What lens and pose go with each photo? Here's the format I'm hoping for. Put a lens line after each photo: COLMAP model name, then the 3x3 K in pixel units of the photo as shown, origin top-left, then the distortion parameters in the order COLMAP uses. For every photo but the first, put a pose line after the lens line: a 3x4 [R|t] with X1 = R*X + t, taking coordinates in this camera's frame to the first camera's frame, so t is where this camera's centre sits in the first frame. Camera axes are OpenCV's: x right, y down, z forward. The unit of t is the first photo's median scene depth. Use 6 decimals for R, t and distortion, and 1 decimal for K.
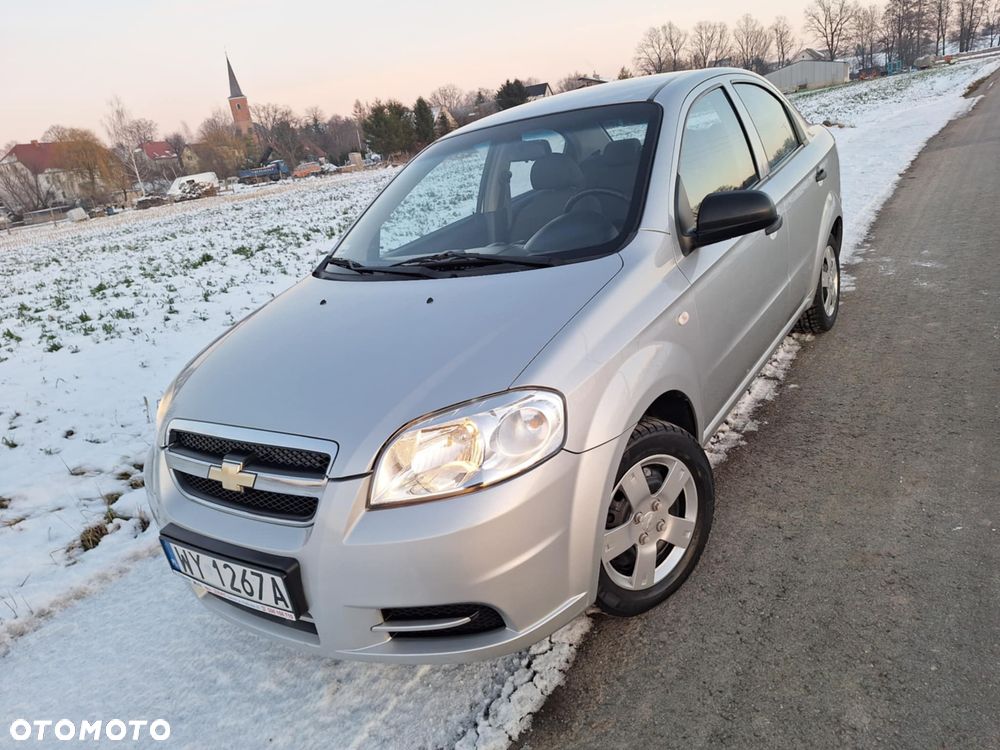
lens RADIAL K [[697.3, 0, 508.7], [0, 697.3, 358.3], [0, 0, 1]] dist [0.054747, -0.057243]
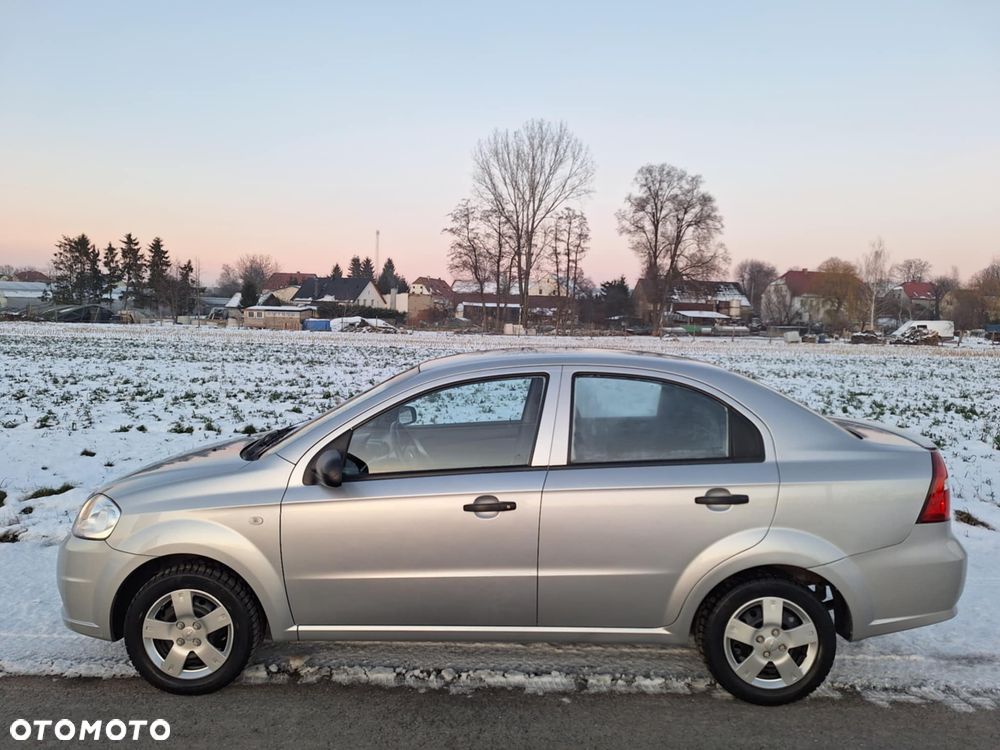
lens RADIAL K [[690.4, 0, 497.8], [0, 690.4, 369.5], [0, 0, 1]] dist [0.067616, -0.061335]
pose [[0.524331, 0.230880, -0.819617, 0.611360], [-0.359929, 0.932417, 0.032399, -0.217065], [0.771705, 0.278016, 0.571996, 0.186098]]
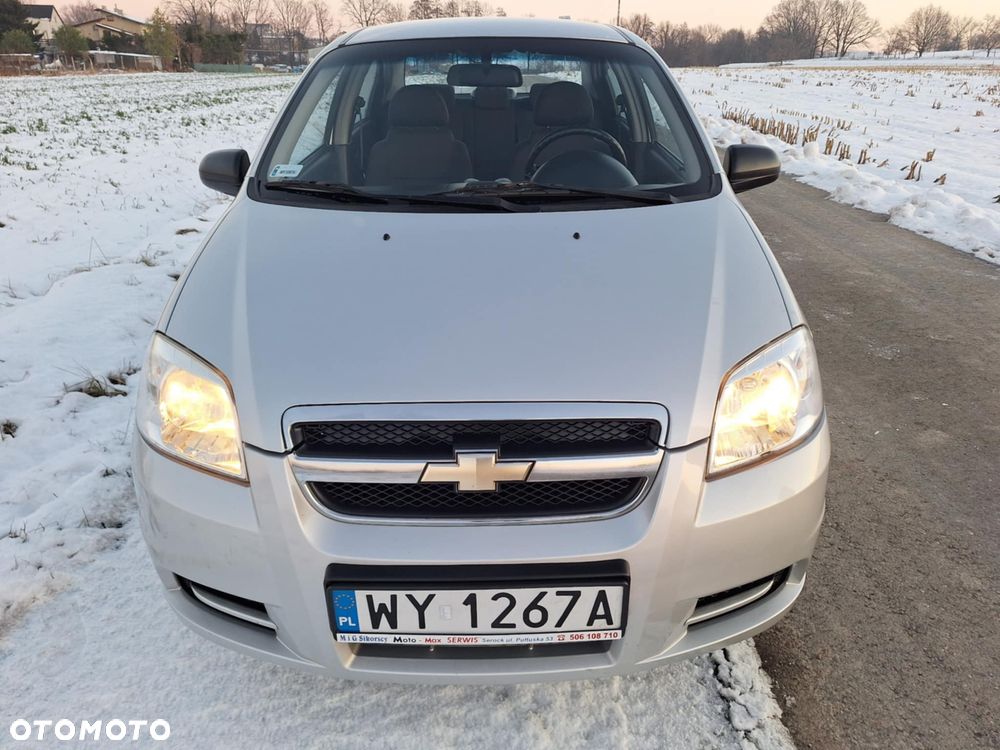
lens RADIAL K [[693.9, 0, 505.9], [0, 693.9, 373.2], [0, 0, 1]] dist [0.060079, -0.059008]
pose [[0.817367, -0.069983, 0.571850, -0.249509], [0.037981, 0.996981, 0.067723, 0.007994], [-0.574863, -0.033636, 0.817558, 0.138149]]
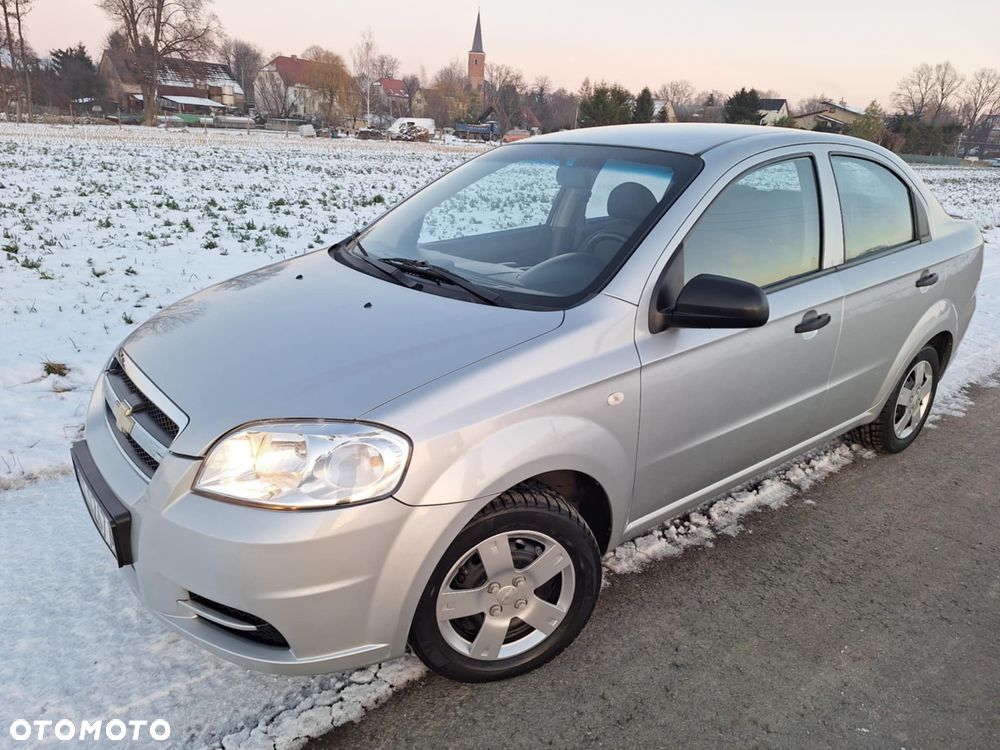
lens RADIAL K [[693.9, 0, 505.9], [0, 693.9, 373.2], [0, 0, 1]] dist [0.060079, -0.059008]
pose [[0.934416, 0.289887, -0.206960, 0.111945], [-0.281740, 0.957044, 0.068479, -0.042258], [0.217921, -0.005679, 0.975950, 0.032011]]
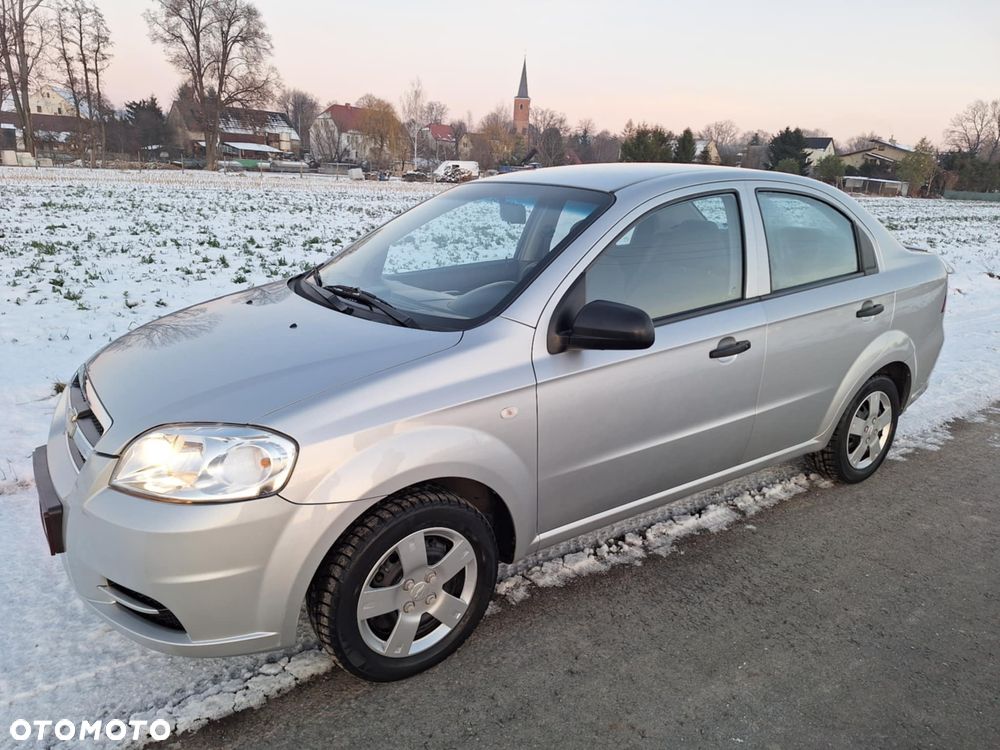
lens RADIAL K [[690.4, 0, 497.8], [0, 690.4, 369.5], [0, 0, 1]] dist [0.067616, -0.061335]
pose [[0.912019, 0.288743, -0.291288, 0.191105], [-0.291531, 0.955928, 0.034796, -0.055533], [0.288498, 0.053184, 0.956002, 0.023986]]
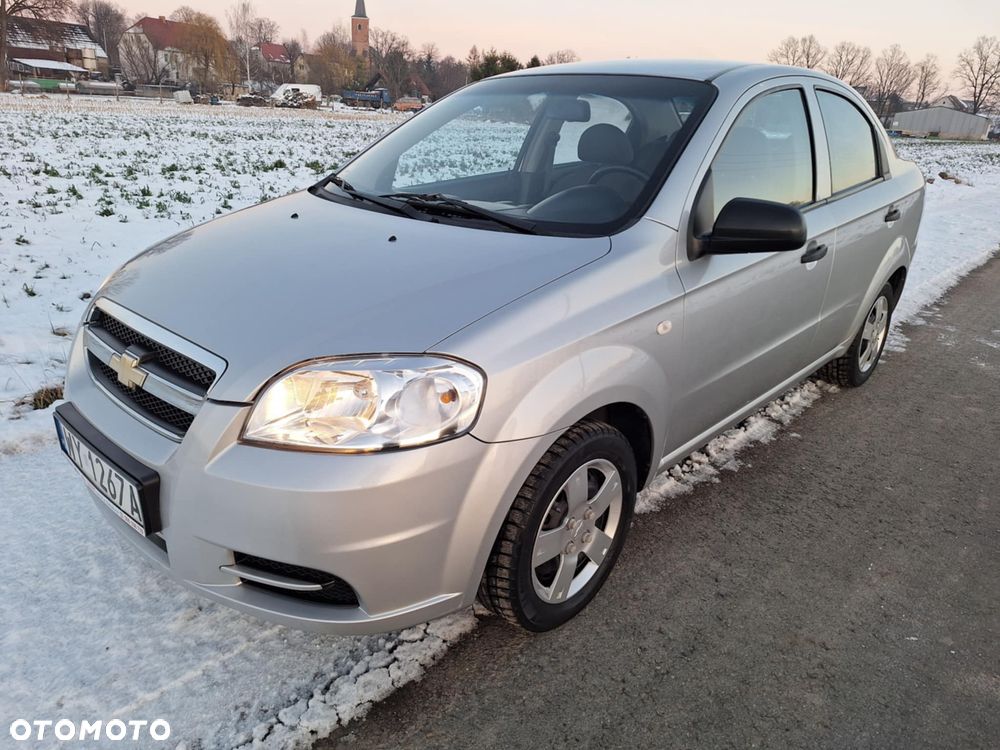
lens RADIAL K [[694.9, 0, 496.2], [0, 694.9, 366.0], [0, 0, 1]] dist [0.051130, -0.047167]
pose [[0.964901, 0.251546, -0.075432, 0.047352], [-0.247227, 0.966964, 0.062129, -0.004679], [0.088568, -0.041300, 0.995214, 0.040079]]
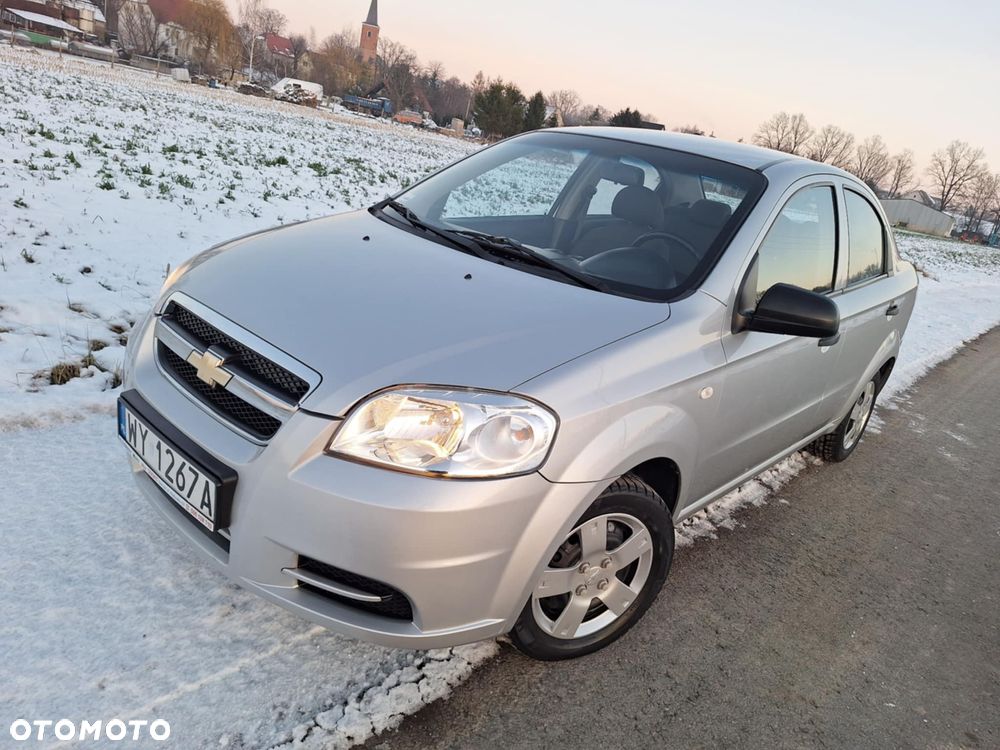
lens RADIAL K [[698.4, 0, 511.7], [0, 698.4, 366.3], [0, 0, 1]] dist [0.044739, -0.041266]
pose [[0.926749, 0.375278, -0.017415, 0.002282], [-0.375244, 0.926911, 0.005305, 0.001571], [0.018133, 0.001618, 0.999834, 0.013904]]
